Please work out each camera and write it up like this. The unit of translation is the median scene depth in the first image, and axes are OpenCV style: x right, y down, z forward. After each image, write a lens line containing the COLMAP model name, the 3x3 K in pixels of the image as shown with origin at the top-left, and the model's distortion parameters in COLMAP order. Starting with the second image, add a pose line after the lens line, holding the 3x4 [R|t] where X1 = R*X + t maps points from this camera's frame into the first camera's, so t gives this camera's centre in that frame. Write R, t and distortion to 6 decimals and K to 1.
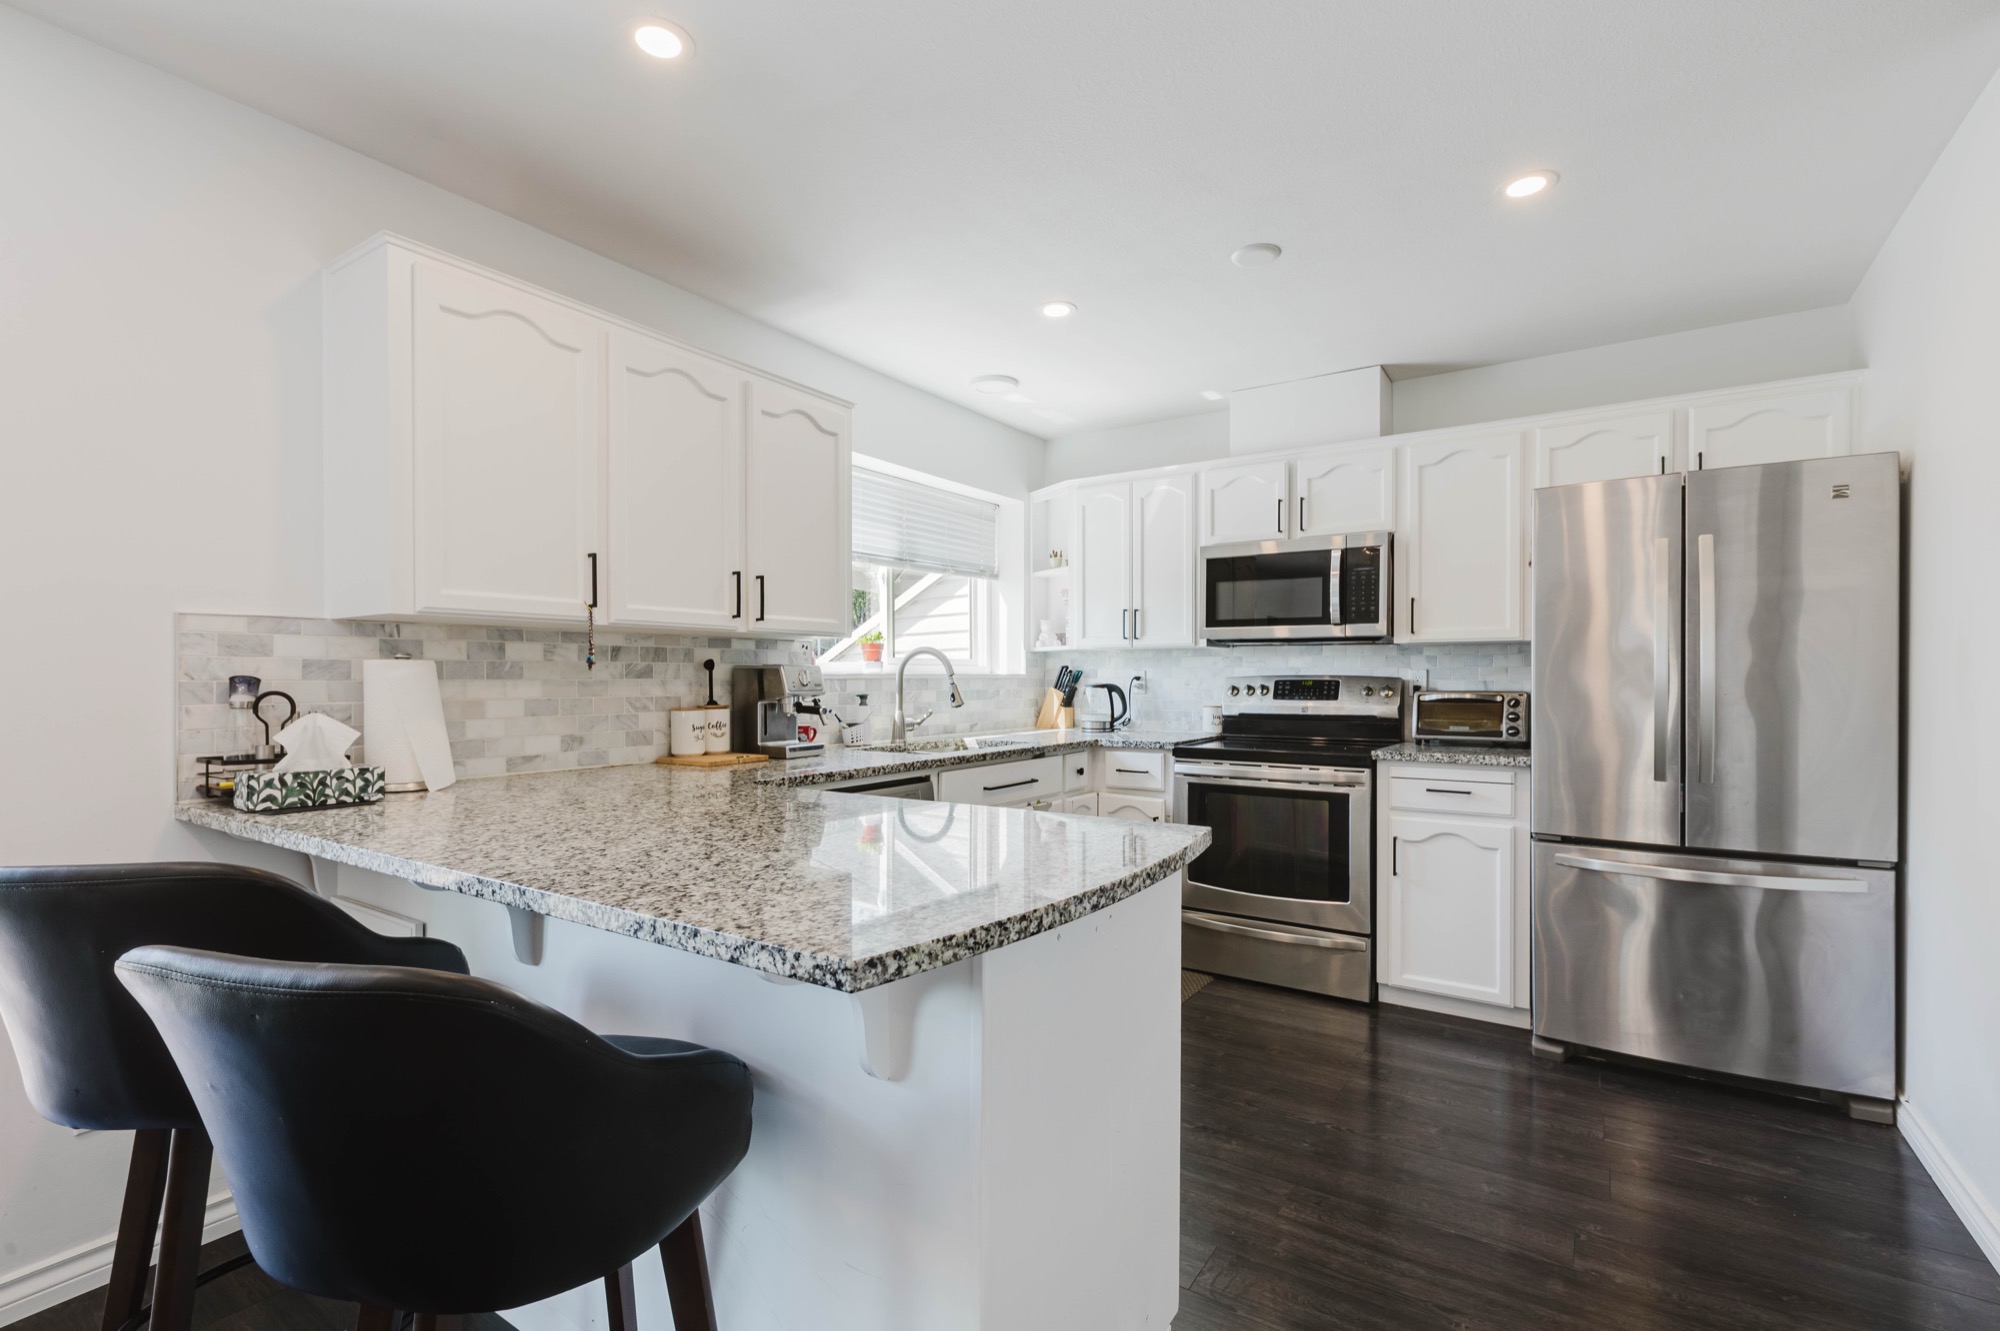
lens RADIAL K [[908.1, 0, 1003.9], [0, 908.1, 680.7], [0, 0, 1]] dist [0.004160, -0.001741]
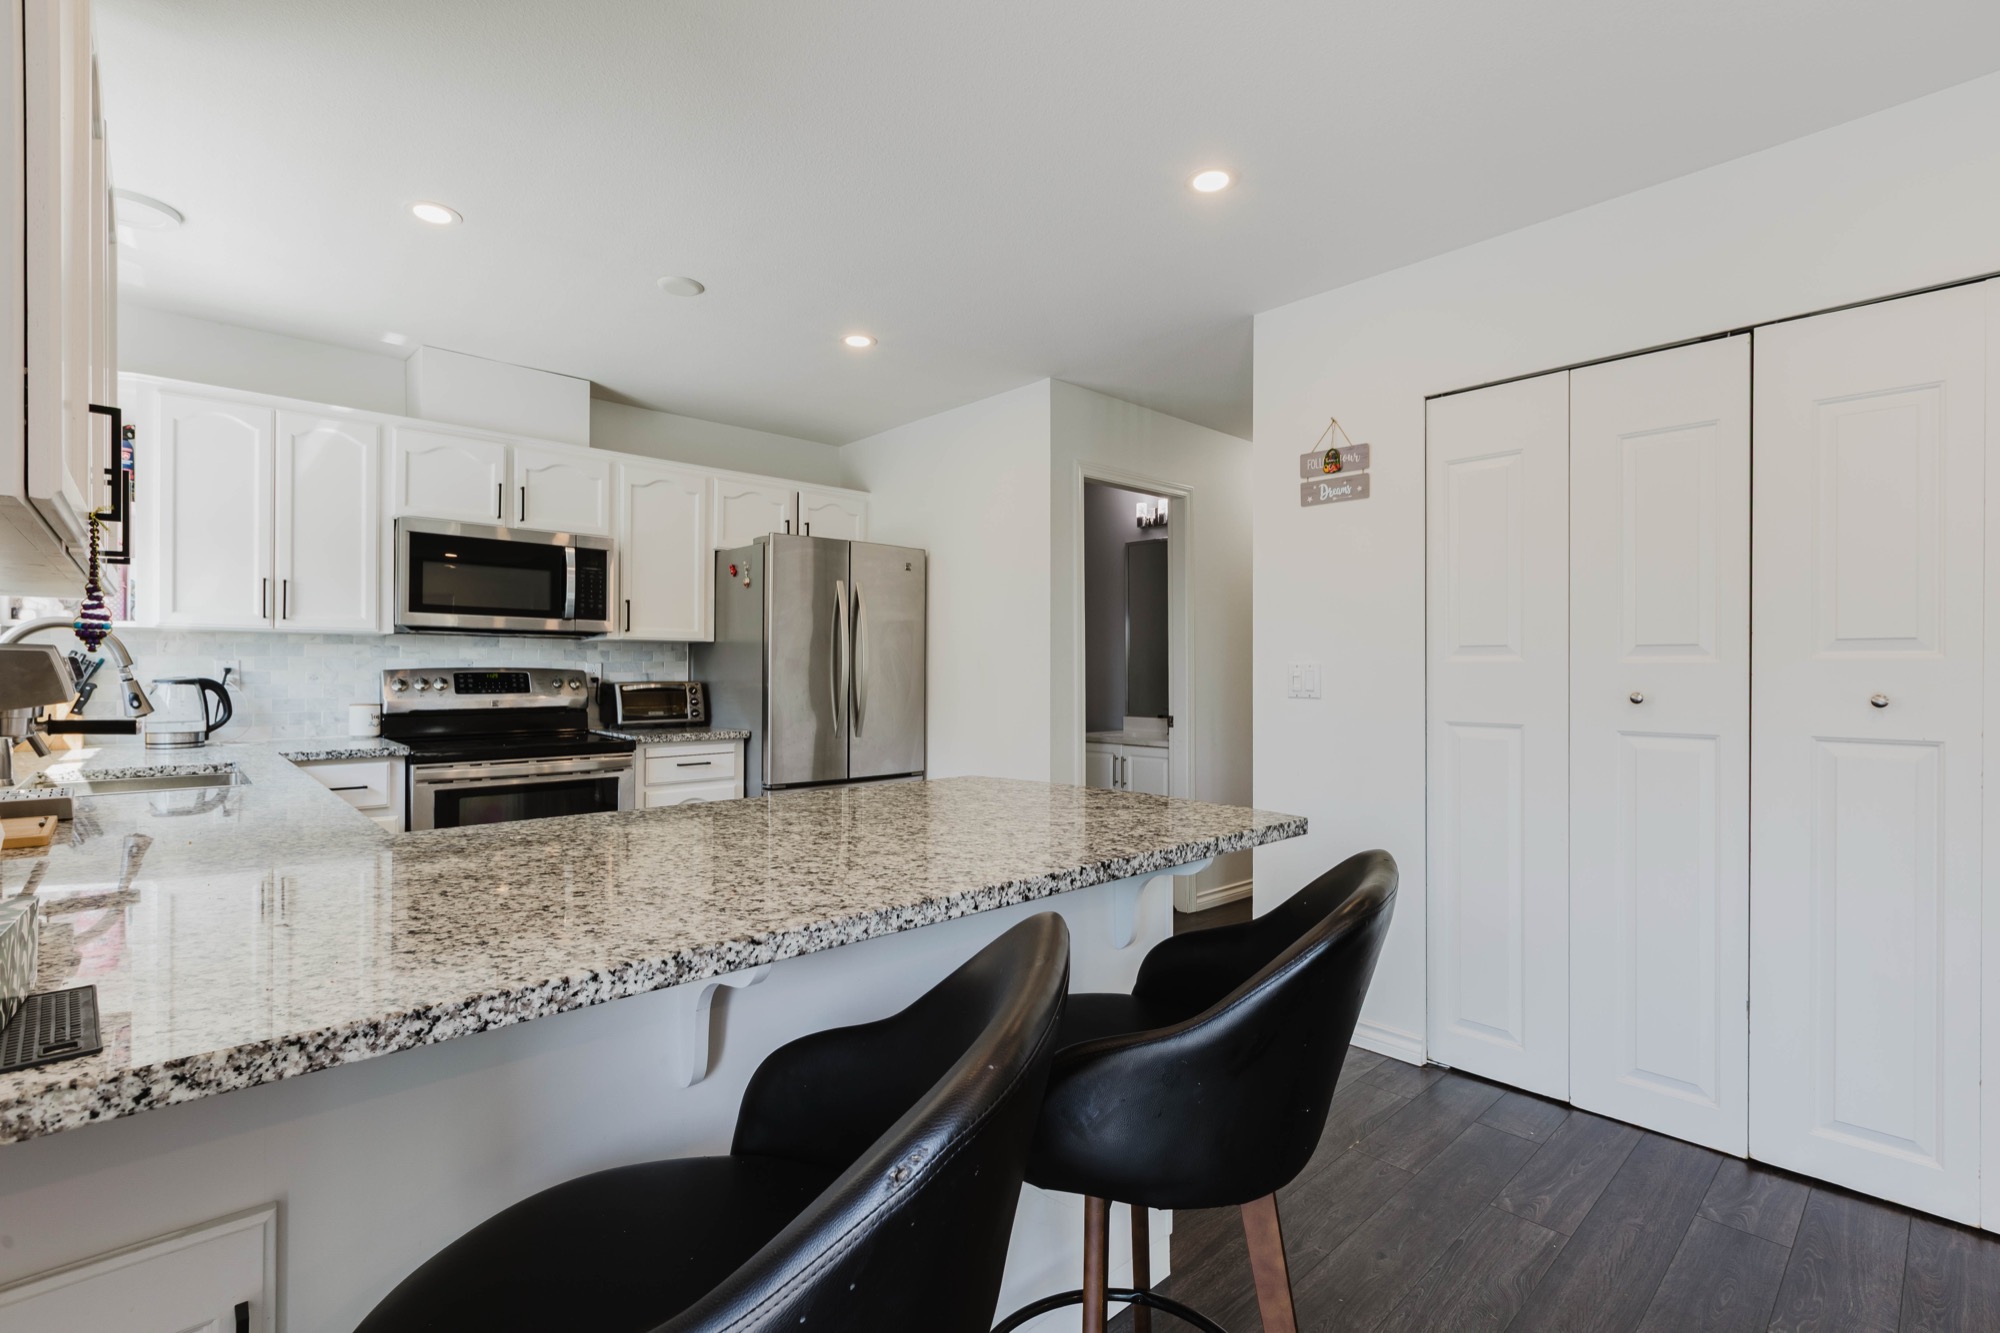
lens RADIAL K [[908.1, 0, 1007.9], [0, 908.1, 667.2], [0, 0, 1]] dist [0.004160, -0.001741]
pose [[0.232053, 0.003286, 0.972697, -0.530682], [-0.000812, 0.999995, -0.003184, -0.004266], [-0.972703, -0.000051, 0.232055, 0.273461]]
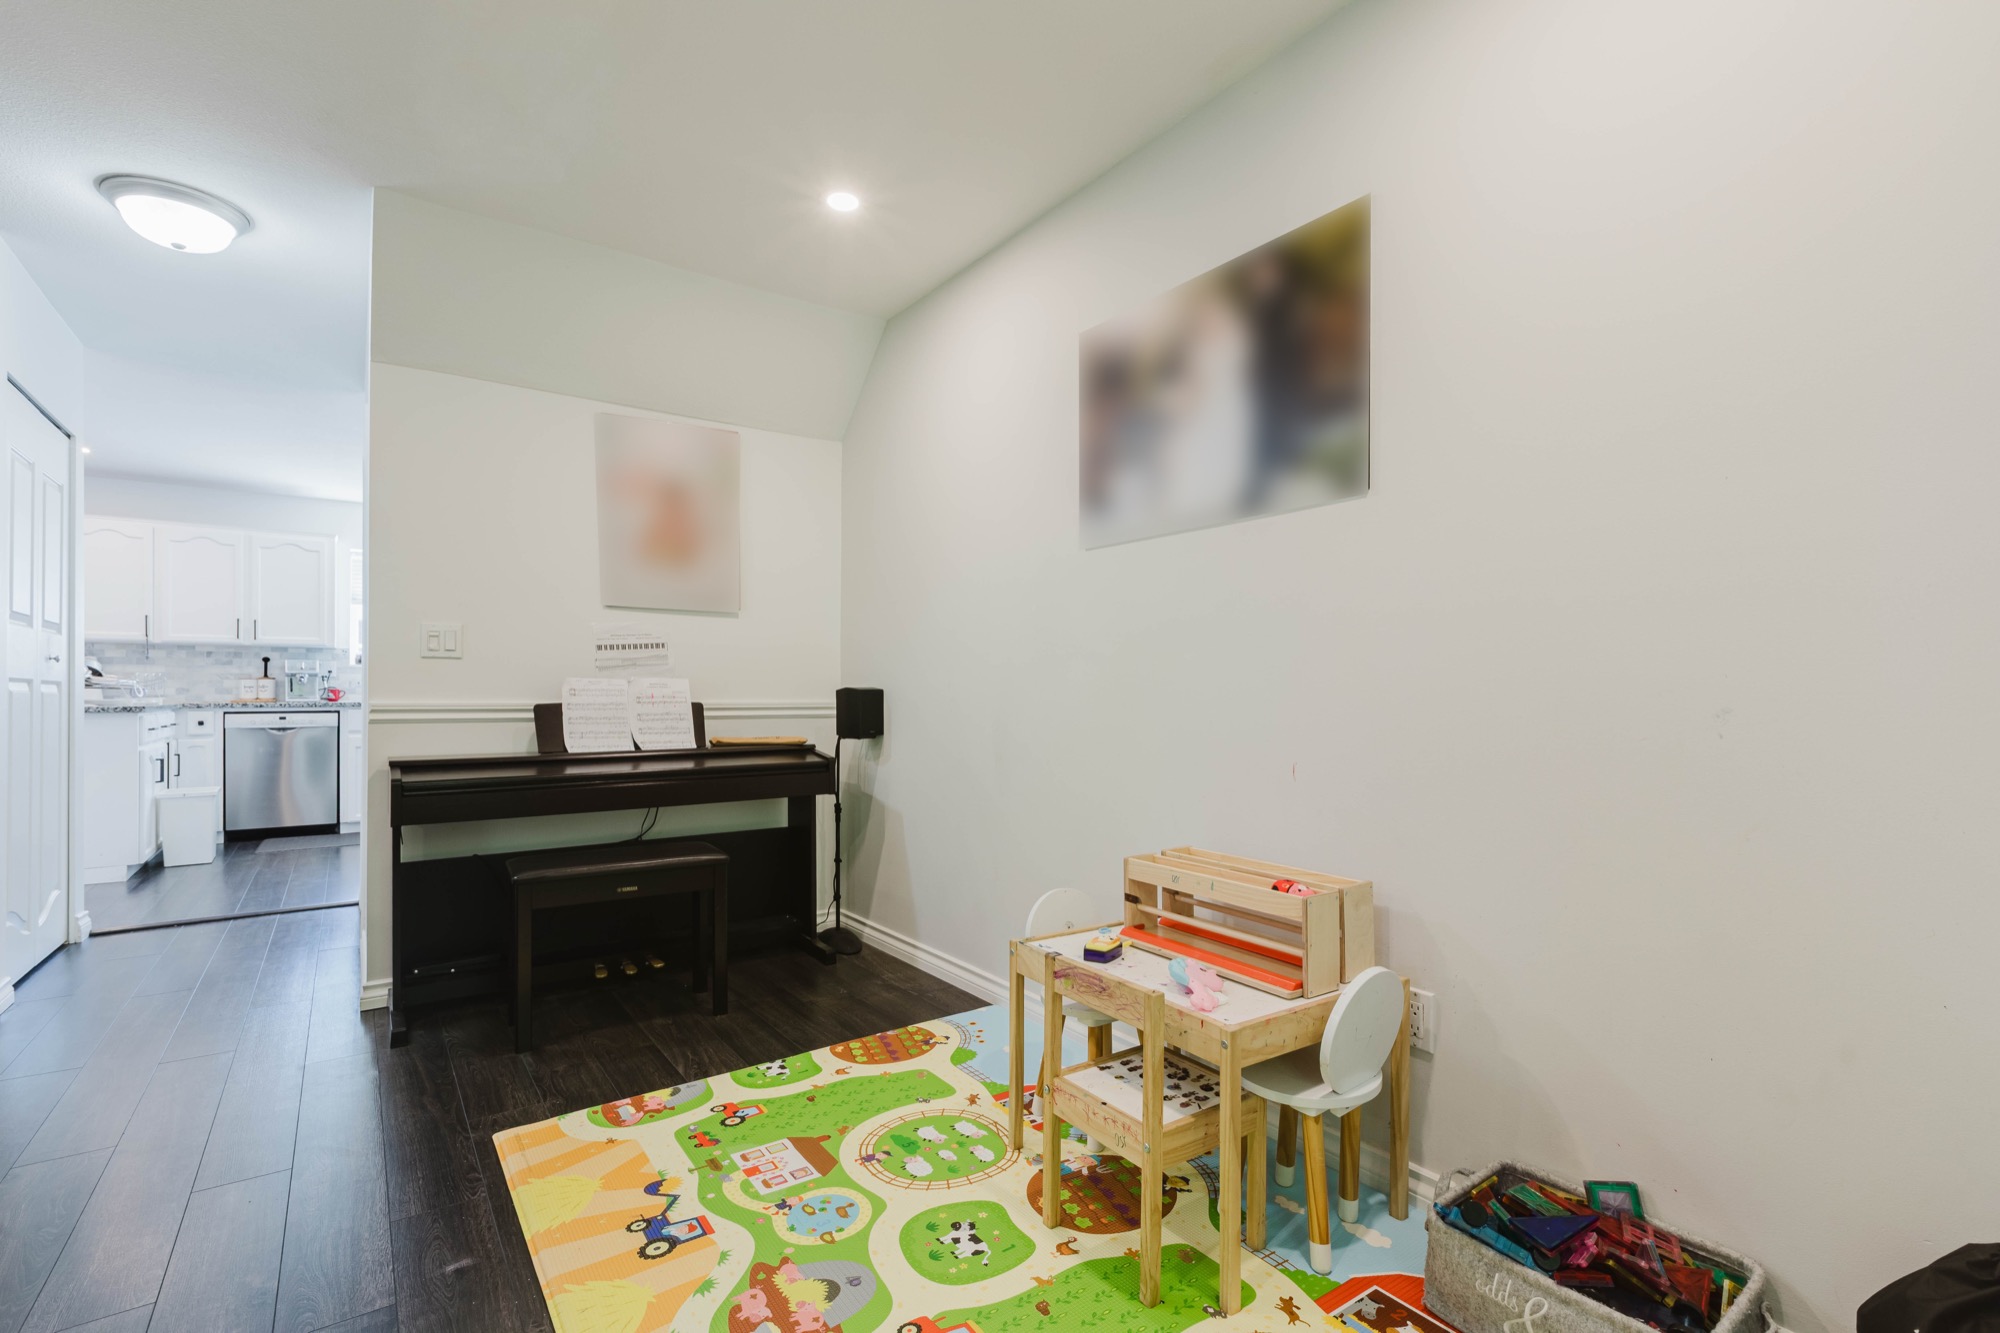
lens RADIAL K [[908.1, 0, 1008.4], [0, 908.1, 685.3], [0, 0, 1]] dist [0.004160, -0.001741]
pose [[0.938400, -0.001205, -0.345549, 1.778152], [-0.001383, 0.999973, -0.007242, 0.048951], [0.345549, 0.007274, 0.938373, -0.378553]]
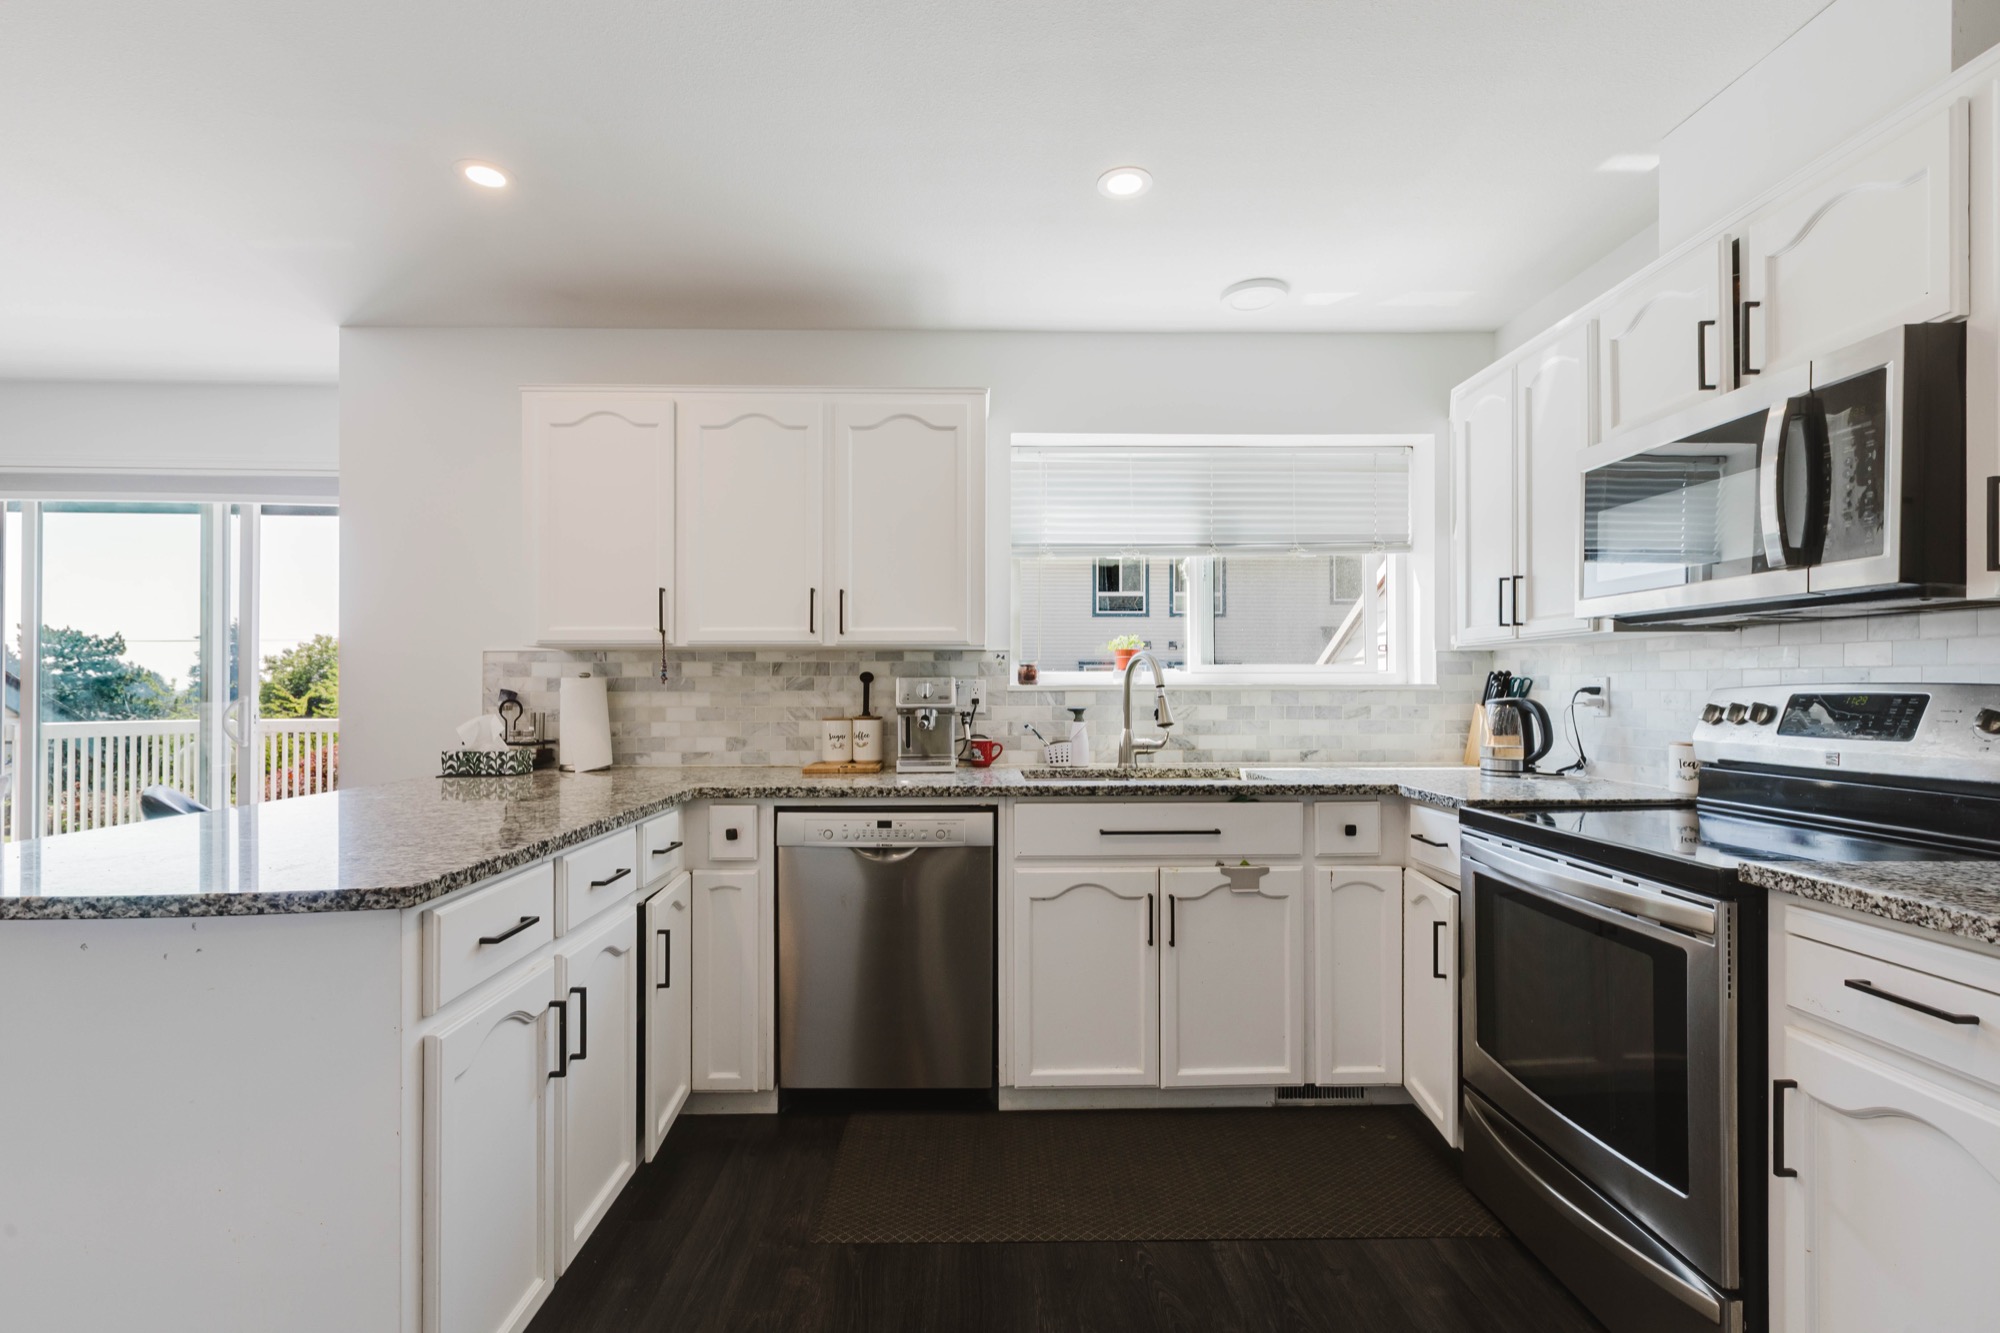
lens RADIAL K [[908.1, 0, 998.7], [0, 908.1, 685.7], [0, 0, 1]] dist [0.004160, -0.001741]
pose [[0.575450, -0.003849, -0.817828, 0.512863], [-0.001307, 0.999983, -0.005626, -0.001986], [0.817836, 0.004307, 0.575435, 0.434415]]
